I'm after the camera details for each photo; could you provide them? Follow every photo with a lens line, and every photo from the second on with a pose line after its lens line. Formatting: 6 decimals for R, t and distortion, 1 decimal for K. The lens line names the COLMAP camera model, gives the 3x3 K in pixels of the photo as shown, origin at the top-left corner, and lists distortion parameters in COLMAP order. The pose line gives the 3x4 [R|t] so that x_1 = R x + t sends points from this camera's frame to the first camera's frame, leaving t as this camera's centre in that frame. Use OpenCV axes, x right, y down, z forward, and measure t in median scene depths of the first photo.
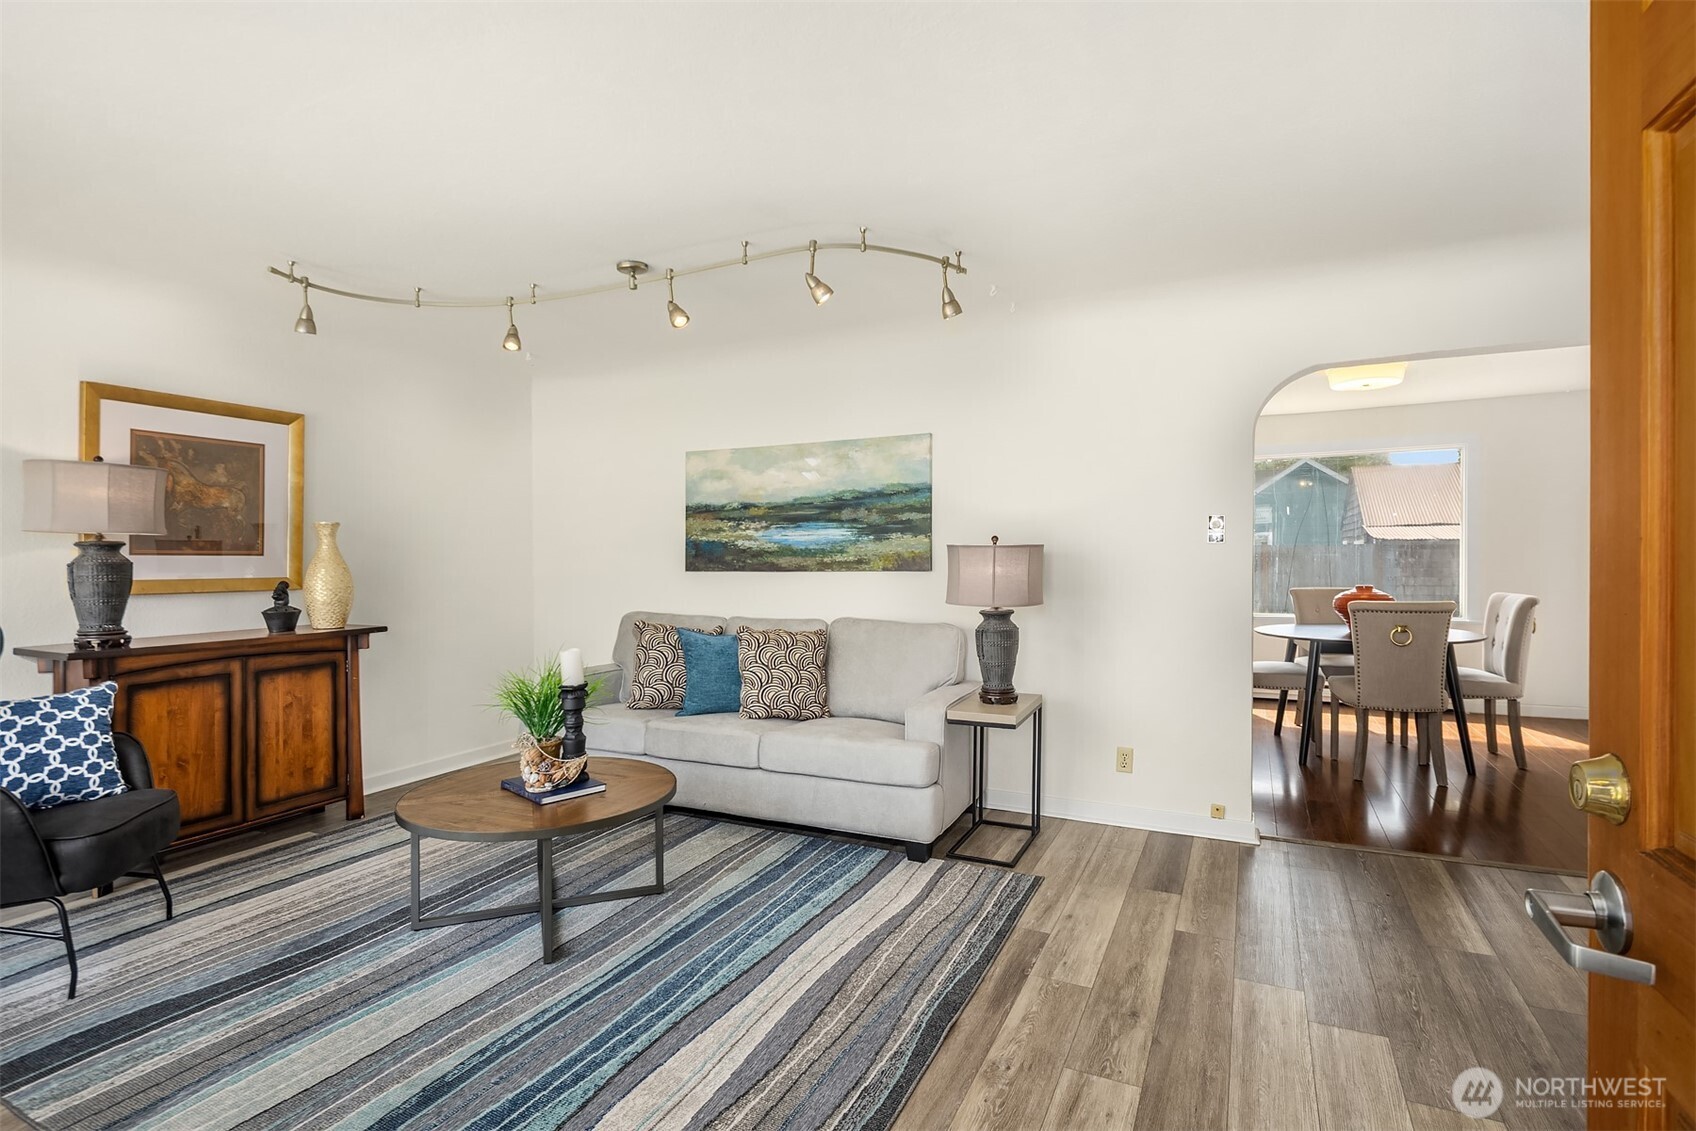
lens RADIAL K [[826.6, 0, 848.0], [0, 826.6, 565.5], [0, 0, 1]] dist [0.001692, 0.000193]
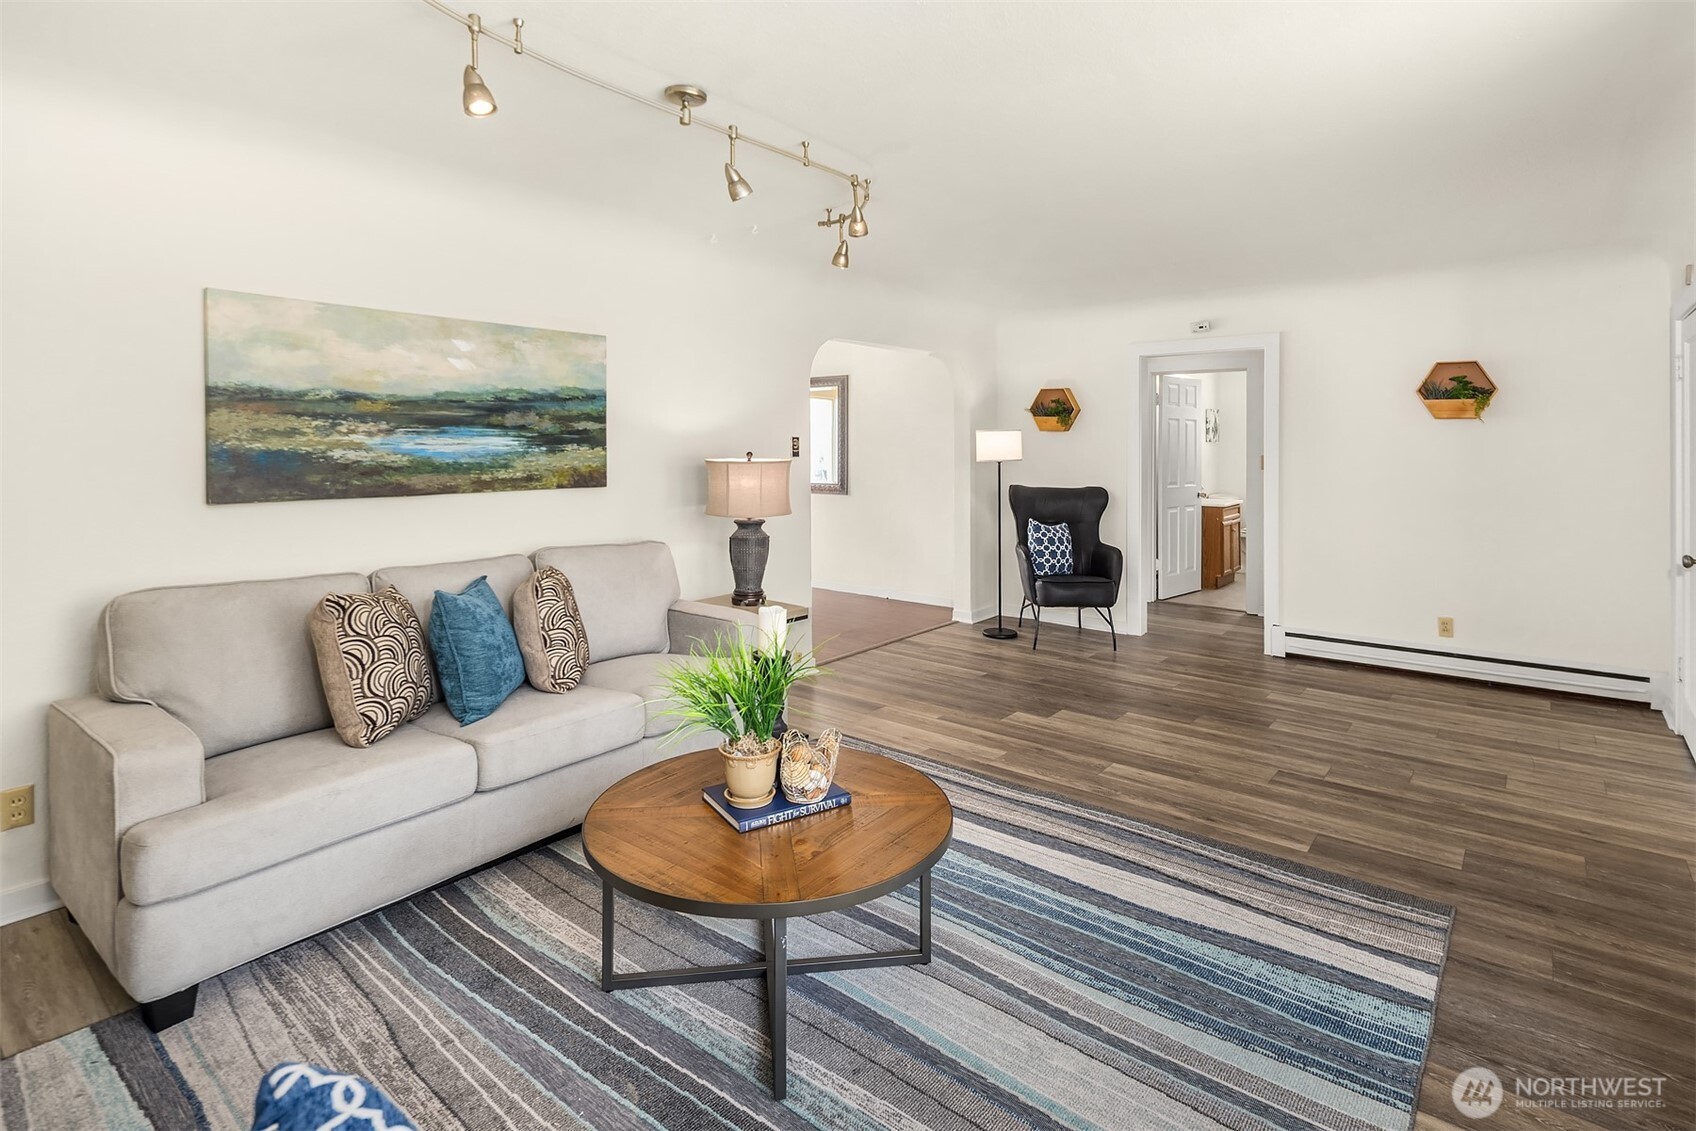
lens RADIAL K [[832.5, 0, 841.8], [0, 832.5, 454.2], [0, 0, 1]] dist [0.001464, -0.000490]
pose [[0.240323, 0.000280, 0.970693, -0.781002], [0.008598, 0.999960, -0.002418, -0.026431], [-0.970655, 0.008927, 0.240311, 0.560180]]
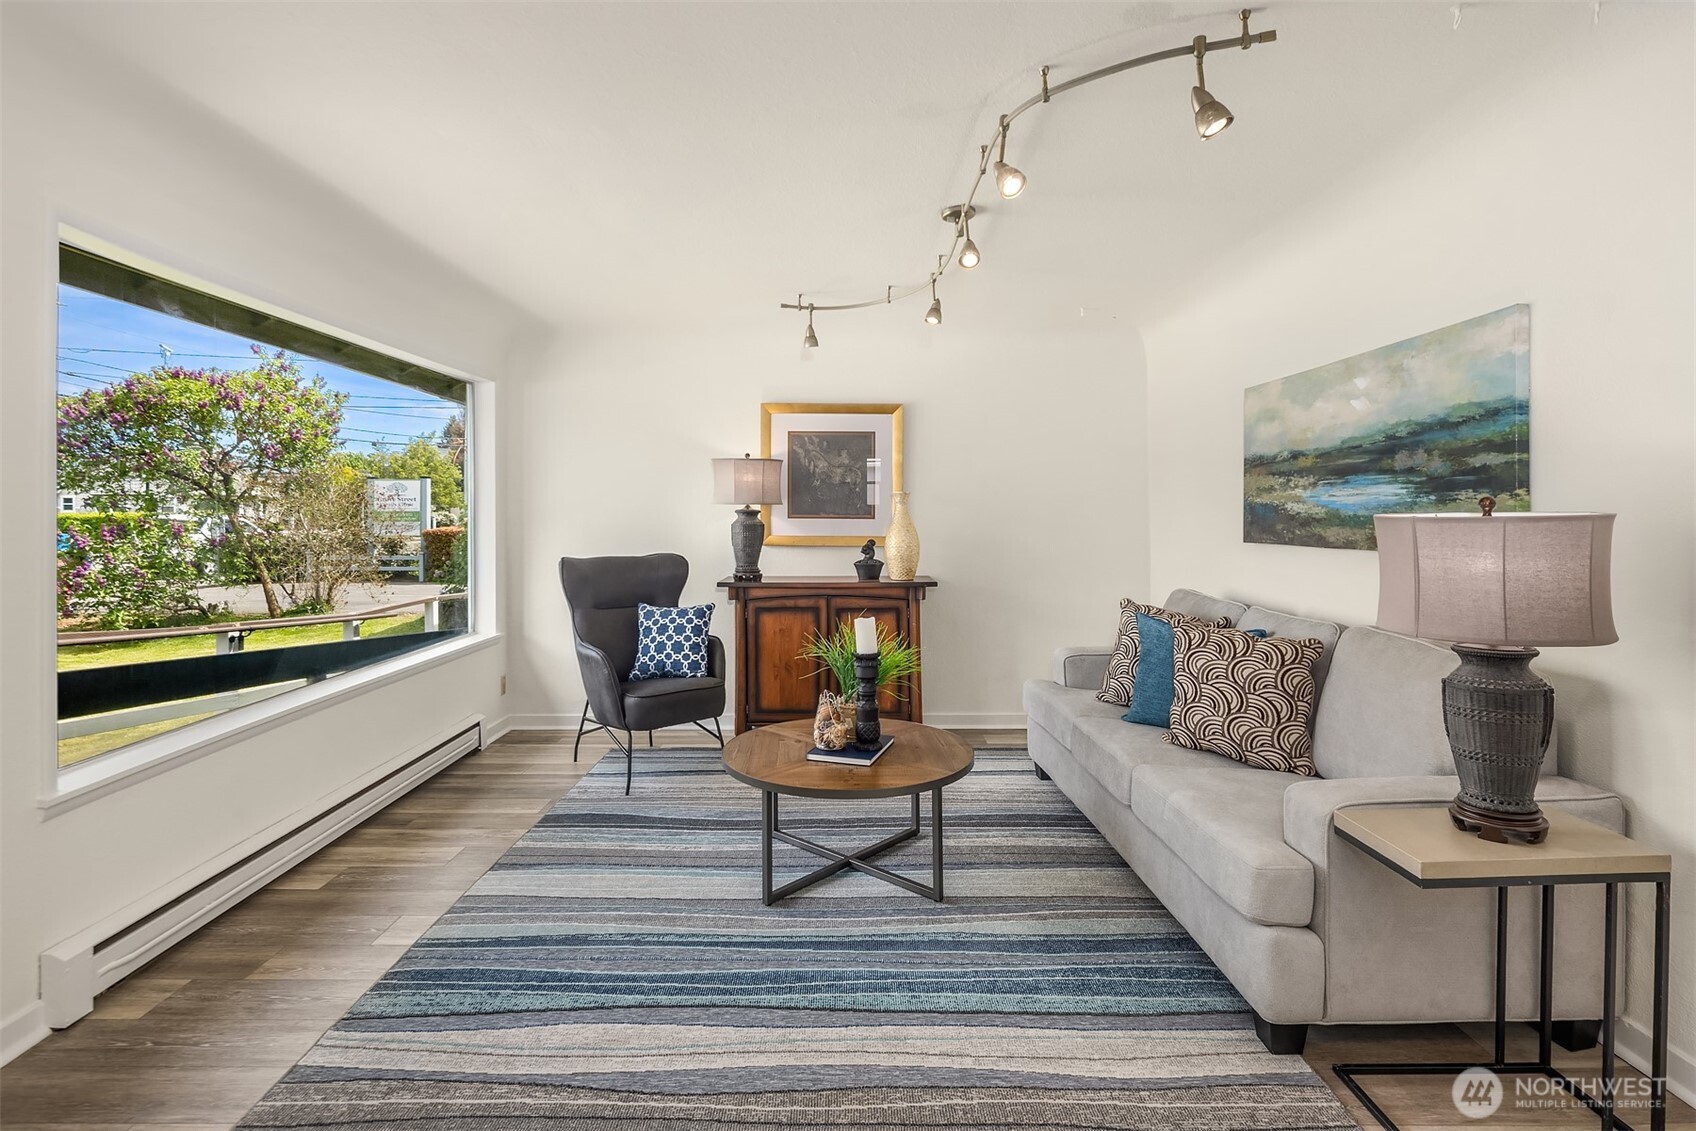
lens RADIAL K [[833.1, 0, 839.2], [0, 833.1, 506.2], [0, 0, 1]] dist [0.000217, -0.000536]
pose [[0.435302, -0.002539, -0.900281, 0.421801], [-0.011877, 0.999893, -0.008563, -0.019504], [0.900206, 0.014420, 0.435225, 0.388536]]
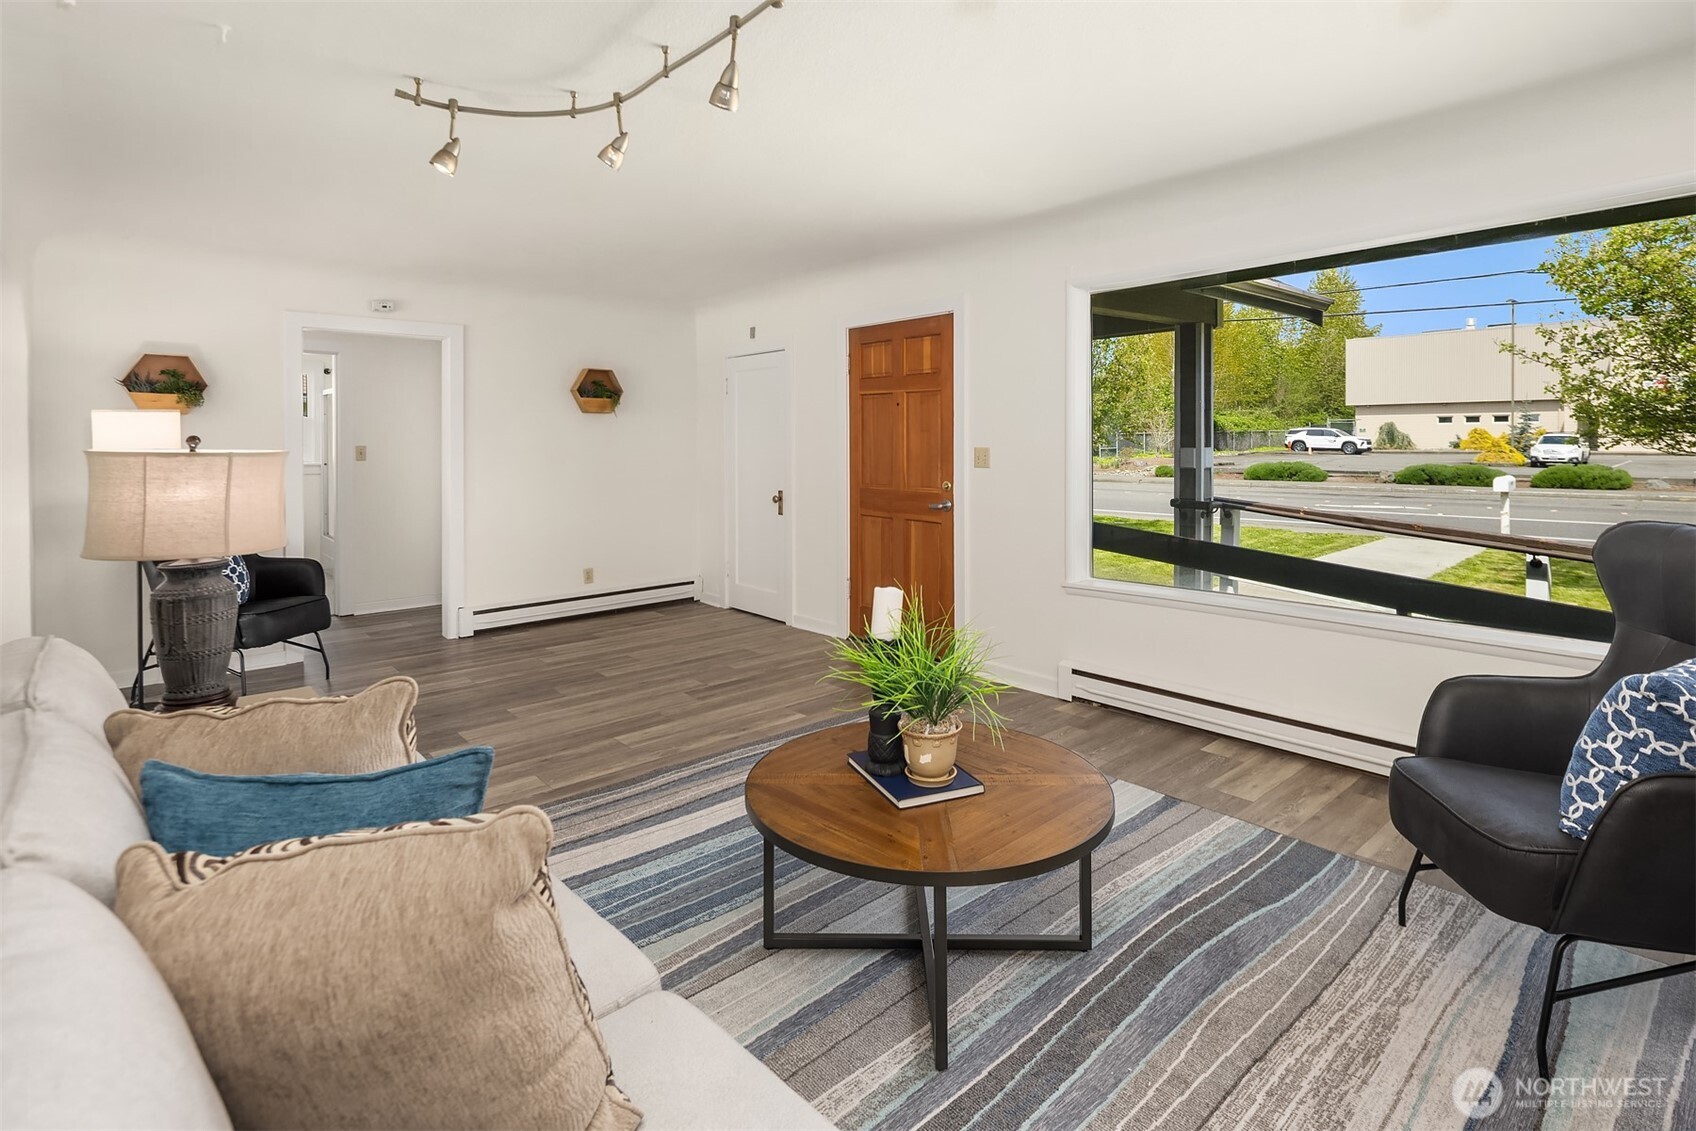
lens RADIAL K [[832.5, 0, 841.8], [0, 832.5, 454.2], [0, 0, 1]] dist [0.001464, -0.000490]
pose [[-0.919956, 0.009273, 0.391911, -0.422907], [0.021043, 0.999447, 0.025750, -0.026550], [-0.391456, 0.031936, -0.919643, 1.265972]]
